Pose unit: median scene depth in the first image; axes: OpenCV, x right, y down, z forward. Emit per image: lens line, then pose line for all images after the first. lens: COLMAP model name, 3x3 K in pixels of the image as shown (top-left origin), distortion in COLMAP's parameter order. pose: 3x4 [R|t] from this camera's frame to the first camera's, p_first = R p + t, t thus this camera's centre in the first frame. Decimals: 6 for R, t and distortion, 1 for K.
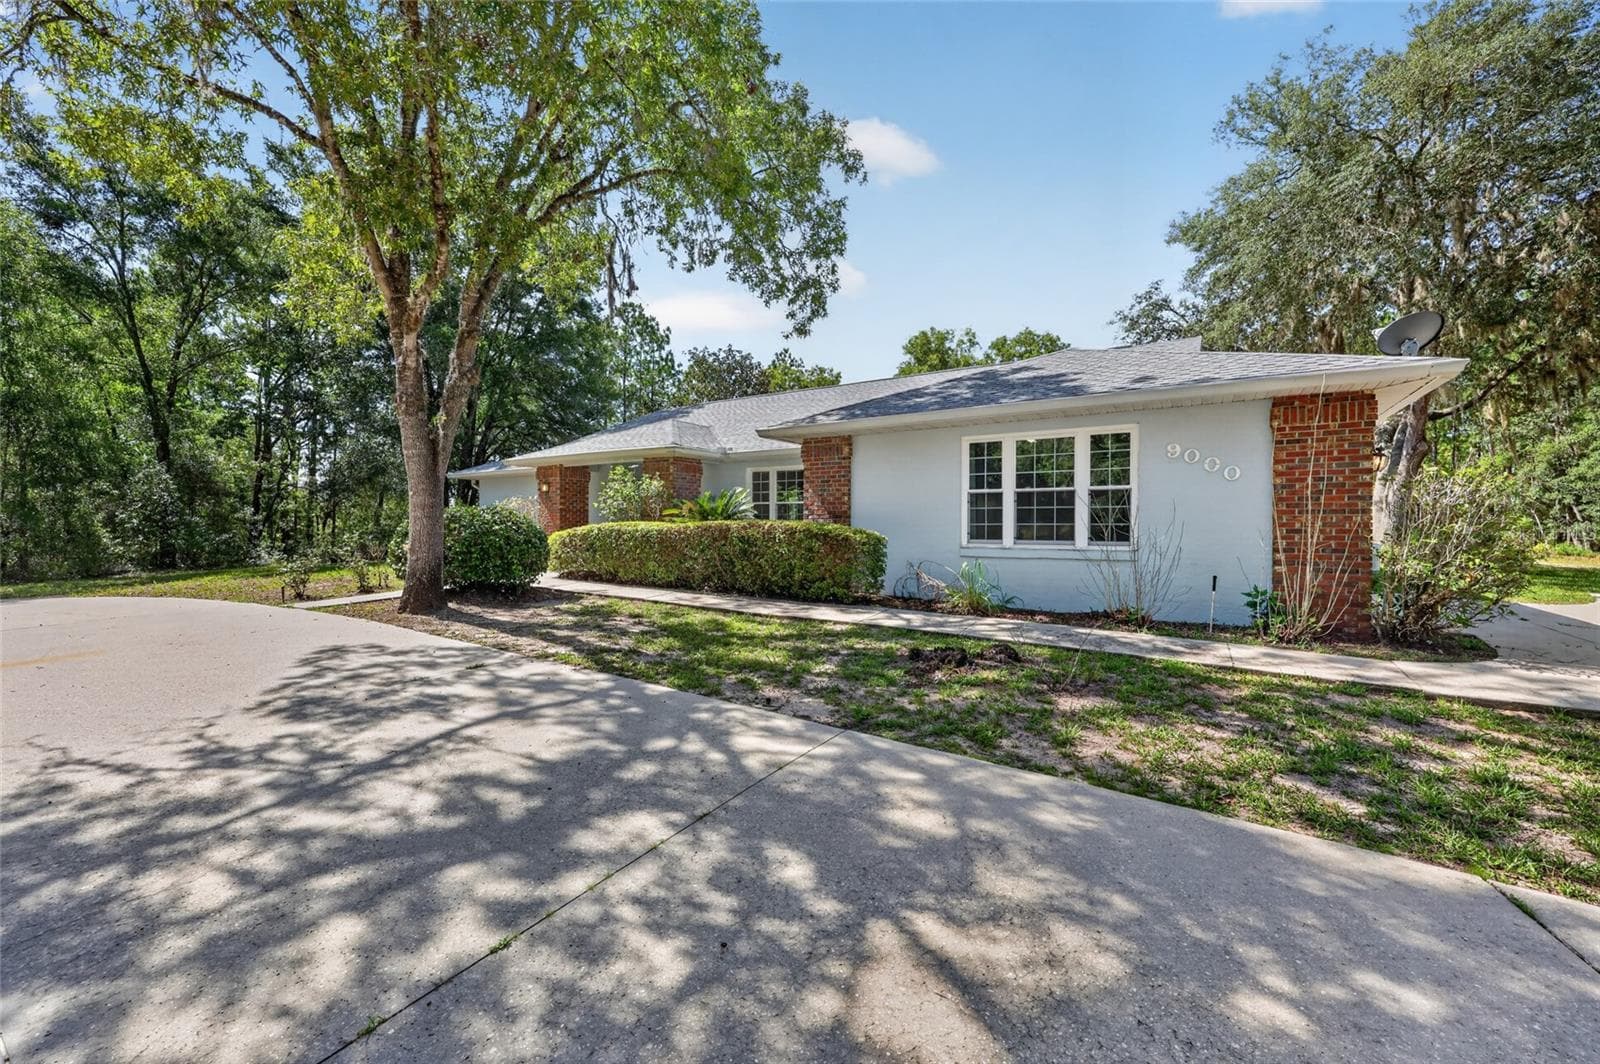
lens RADIAL K [[652.2, 0, 790.2], [0, 652.2, 532.4], [0, 0, 1]] dist [-0.003709, 0.001575]
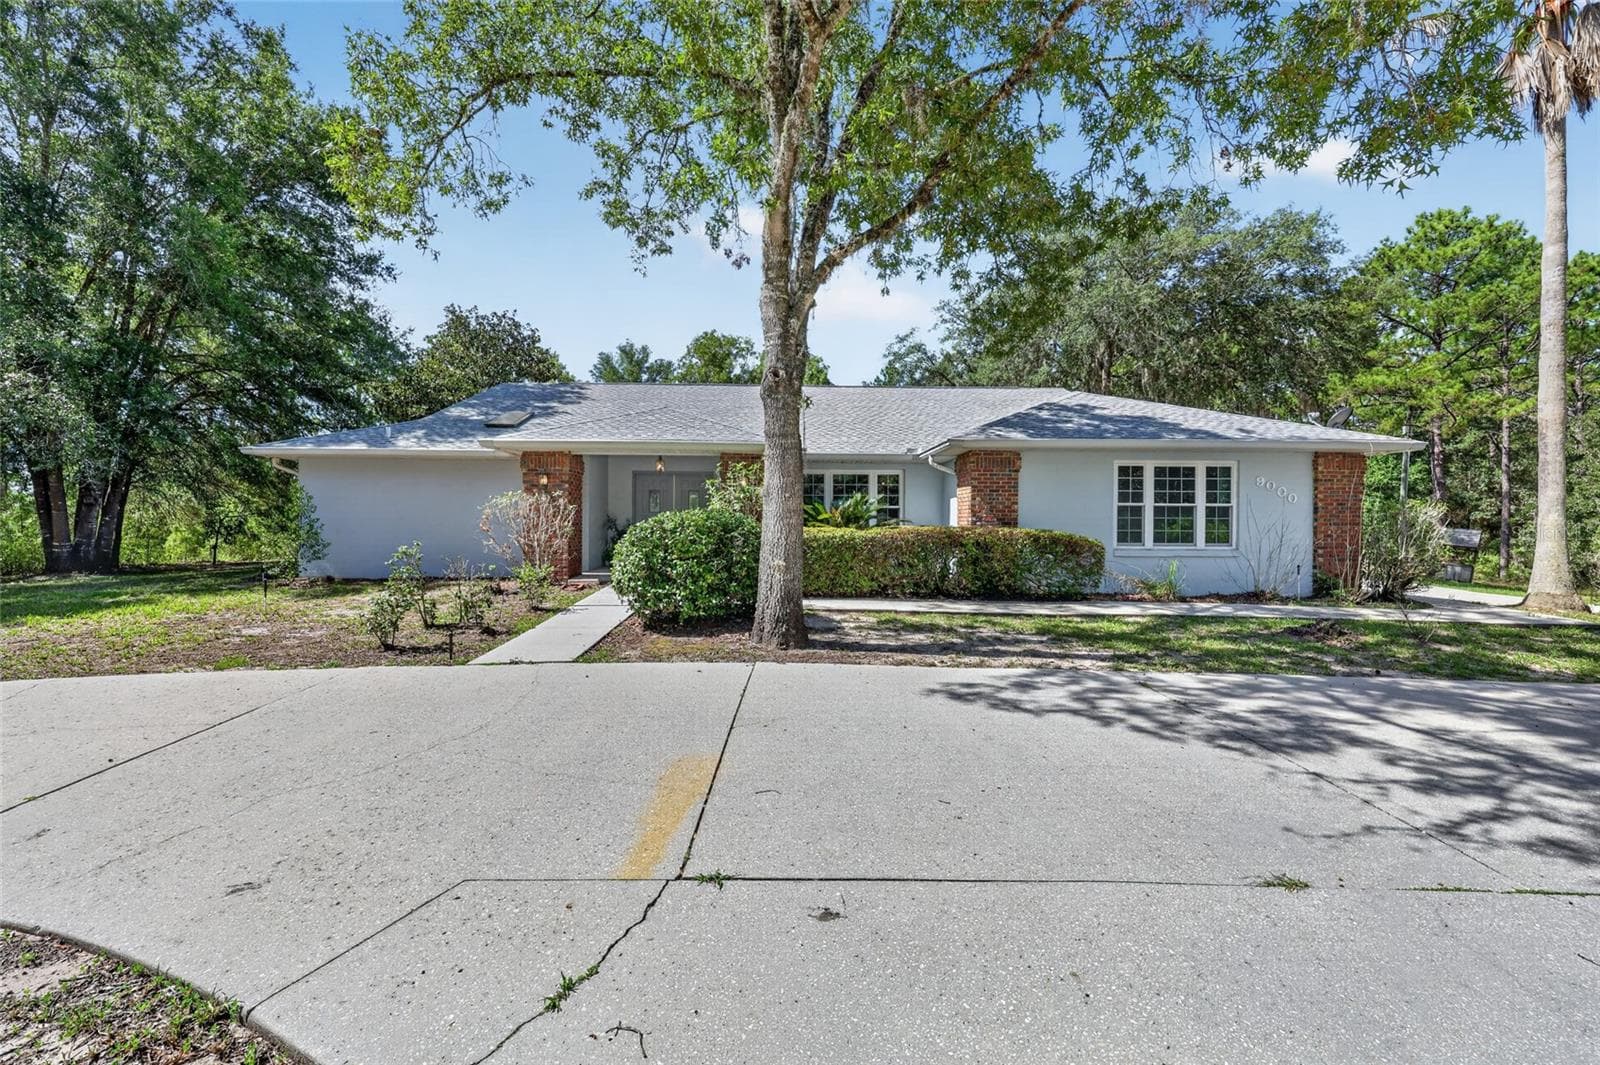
lens RADIAL K [[652.2, 0, 795.0], [0, 652.2, 522.8], [0, 0, 1]] dist [-0.003709, 0.001575]
pose [[0.816020, 0.008635, 0.577959, -1.031460], [0.002881, 0.999815, -0.019005, -0.006067], [-0.578016, 0.017173, 0.815844, 0.371497]]
